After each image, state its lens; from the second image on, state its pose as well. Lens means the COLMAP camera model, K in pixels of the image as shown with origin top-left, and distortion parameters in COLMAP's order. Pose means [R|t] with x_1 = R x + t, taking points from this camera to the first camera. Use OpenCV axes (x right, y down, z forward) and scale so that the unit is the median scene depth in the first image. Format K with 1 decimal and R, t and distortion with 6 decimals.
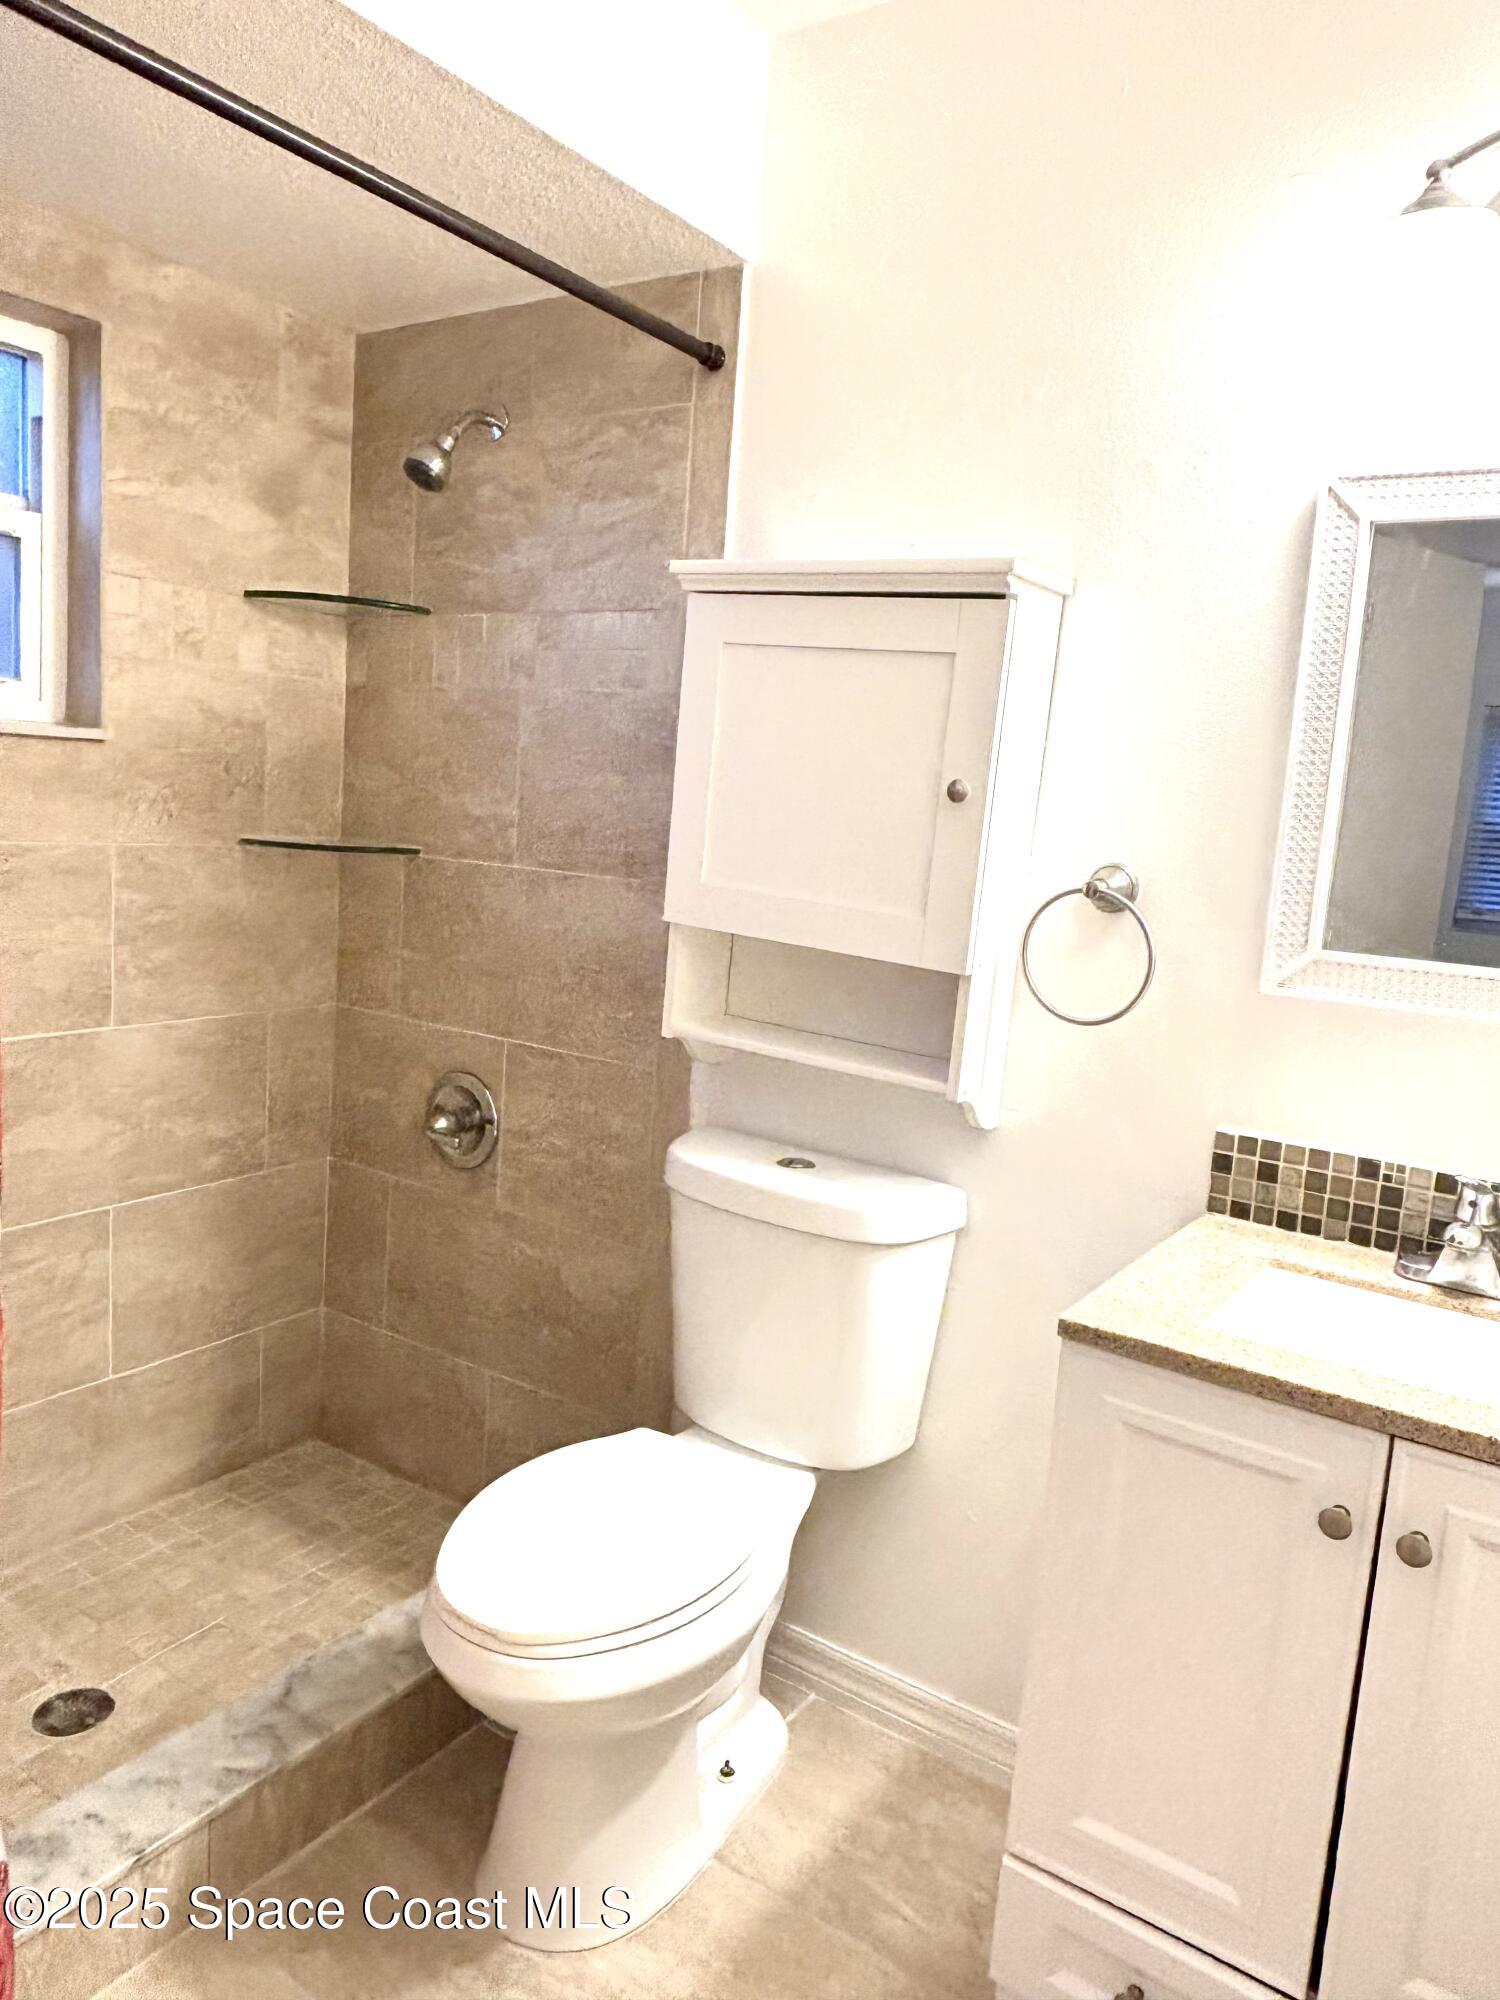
lens RADIAL K [[1392.4, 0, 753.8], [0, 1392.4, 993.9], [0, 0, 1]] dist [0.007487, -0.001461]
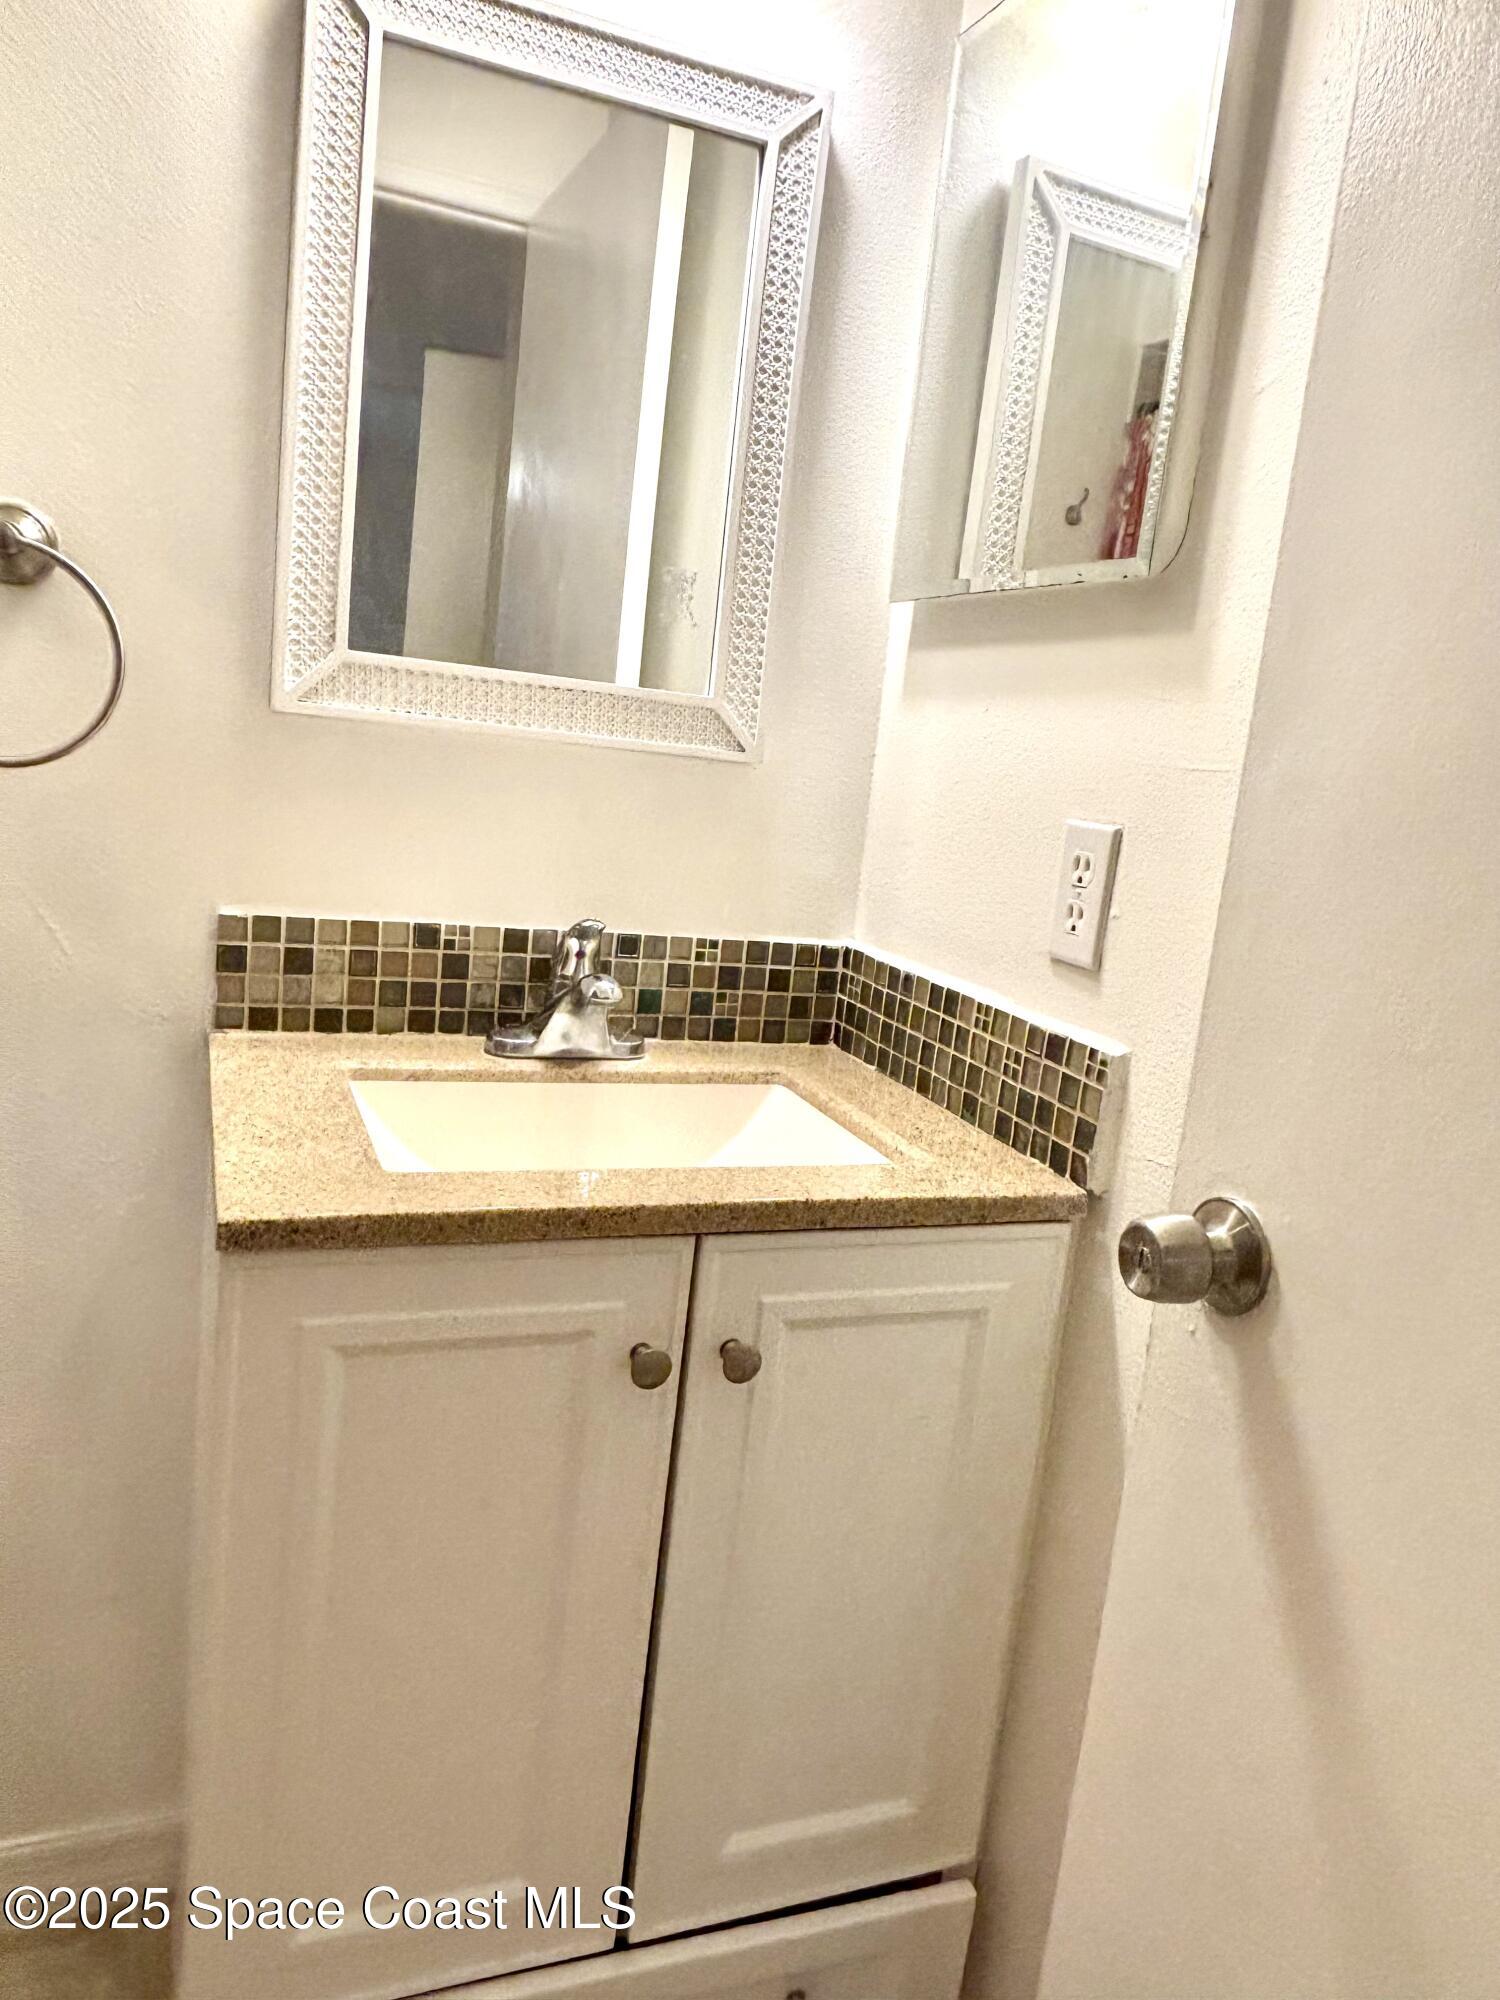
lens RADIAL K [[1392.4, 0, 760.6], [0, 1392.4, 1012.0], [0, 0, 1]] dist [0.007487, -0.001461]
pose [[0.546700, -0.163767, 0.821157, -0.114267], [0.048930, 0.985260, 0.163919, 0.047542], [-0.835898, -0.049435, 0.546655, 0.408155]]
